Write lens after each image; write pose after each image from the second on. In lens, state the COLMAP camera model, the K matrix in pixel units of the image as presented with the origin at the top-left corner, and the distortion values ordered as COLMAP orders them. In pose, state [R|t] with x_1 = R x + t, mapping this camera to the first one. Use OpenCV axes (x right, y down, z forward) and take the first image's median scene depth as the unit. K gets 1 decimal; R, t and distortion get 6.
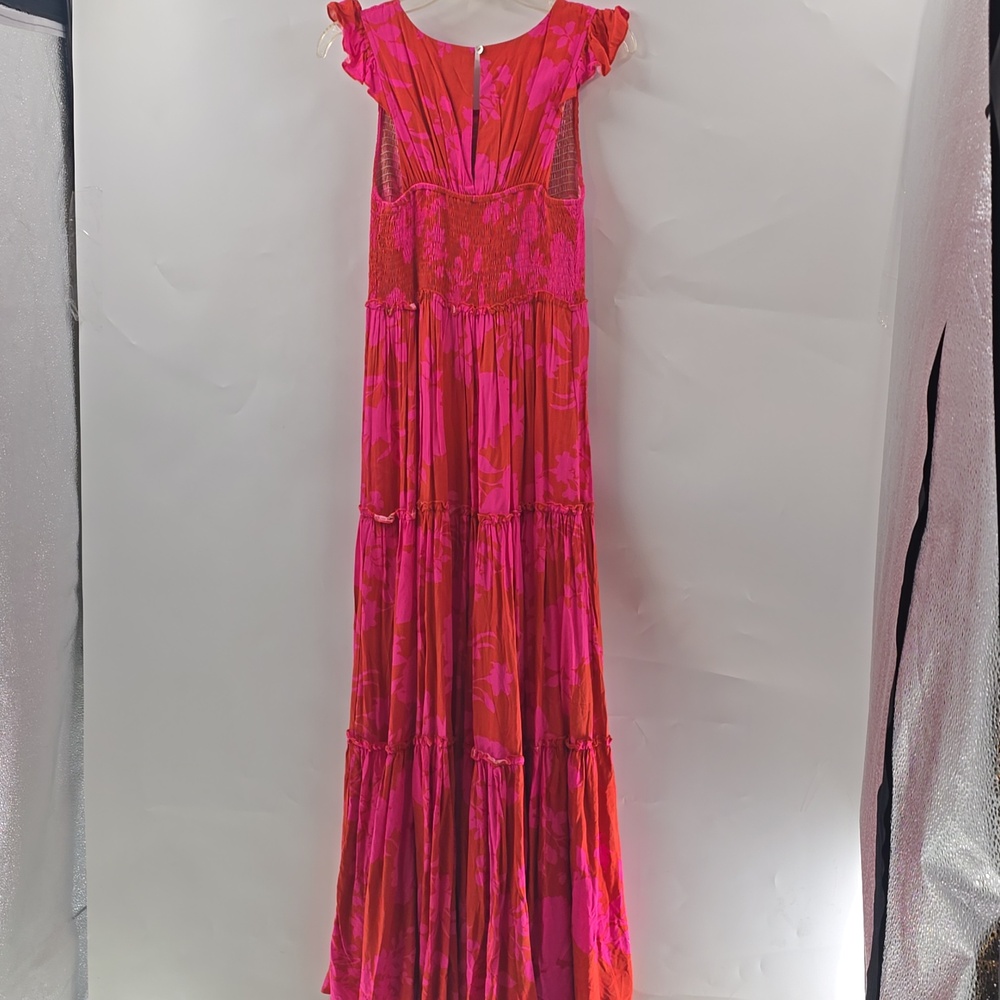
lens RADIAL K [[1367.3, 0, 500.0], [0, 1367.3, 500.0], [0, 0, 1]] dist [0.184014, -0.617519]
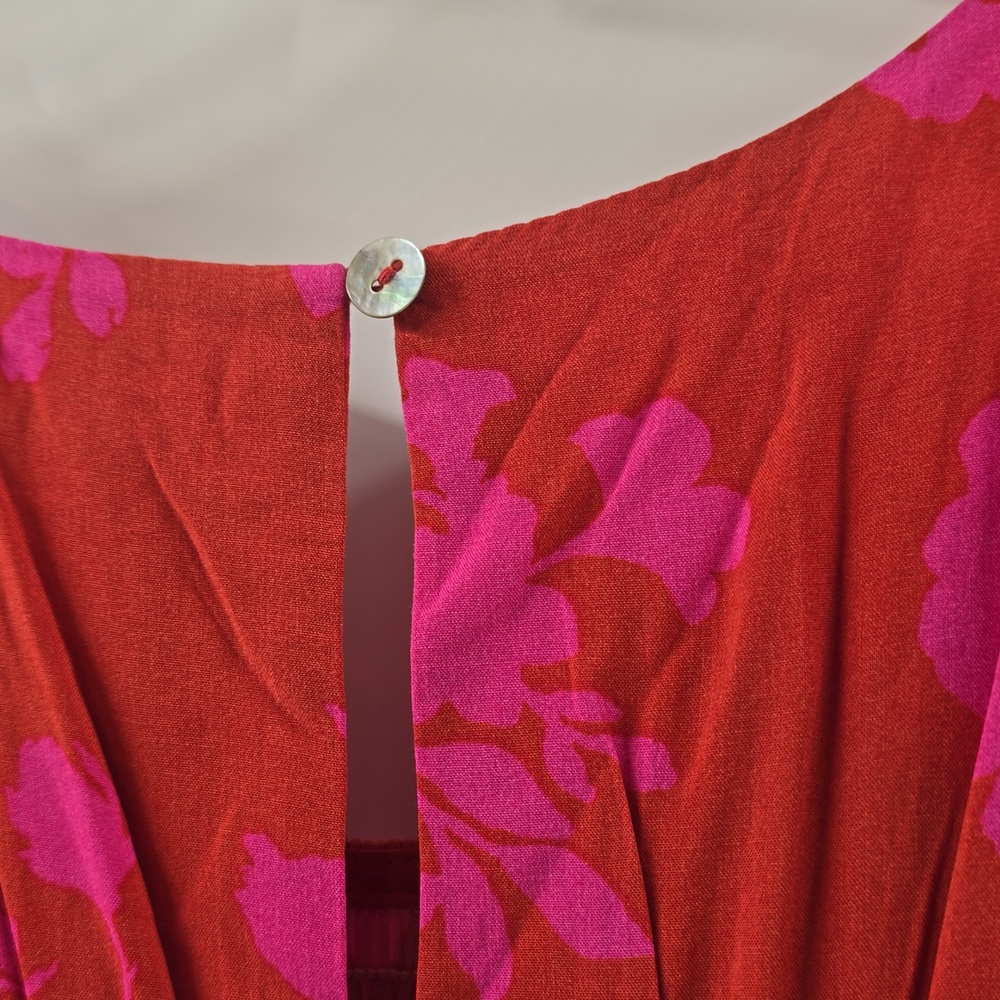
lens RADIAL K [[1367.3, 0, 500.0], [0, 1367.3, 500.0], [0, 0, 1]] dist [0.184014, -0.617519]
pose [[0.998211, -0.054048, 0.025563, -0.010196], [0.059483, 0.940956, -0.333263, -0.271325], [-0.006042, 0.334187, 0.942487, 0.895012]]
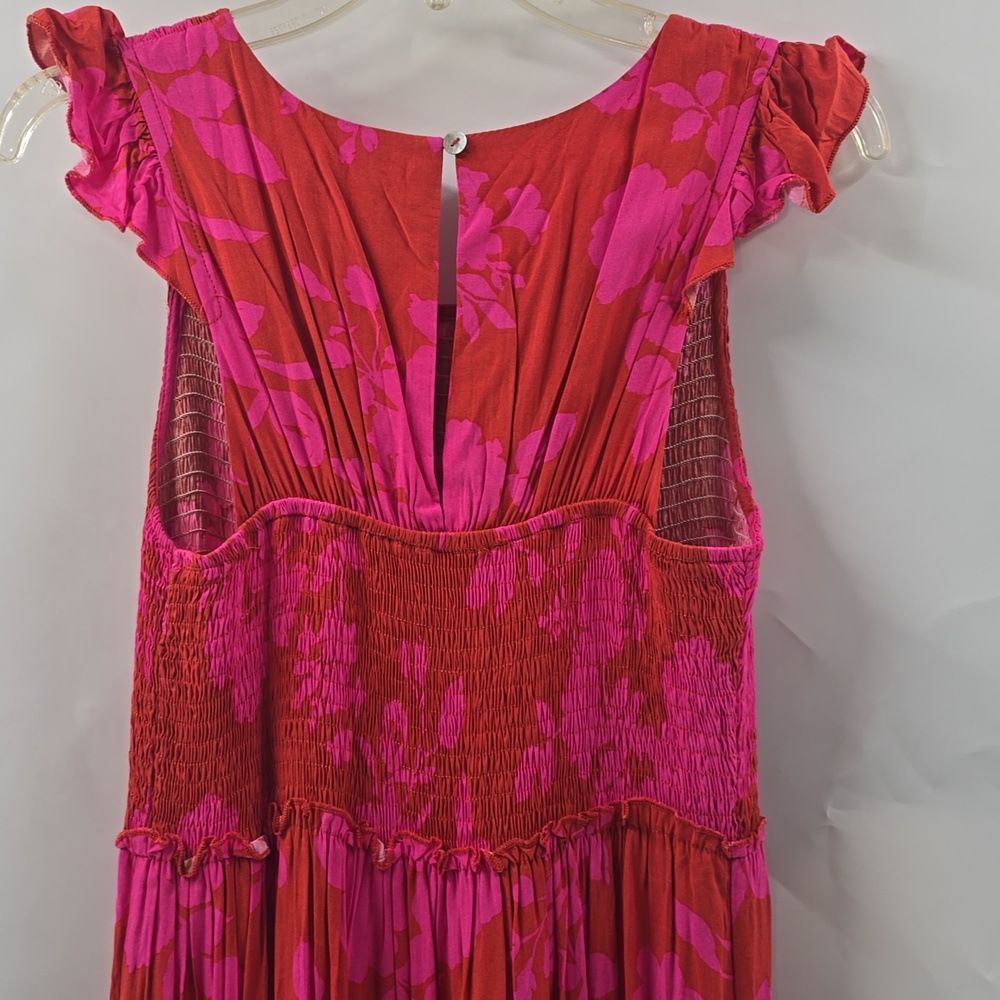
lens RADIAL K [[1367.3, 0, 500.0], [0, 1367.3, 500.0], [0, 0, 1]] dist [0.184014, -0.617519]
pose [[0.989314, -0.001281, 0.145793, -0.055442], [0.029546, 0.980975, -0.191873, -0.161211], [-0.142773, 0.194131, 0.970530, 0.654430]]
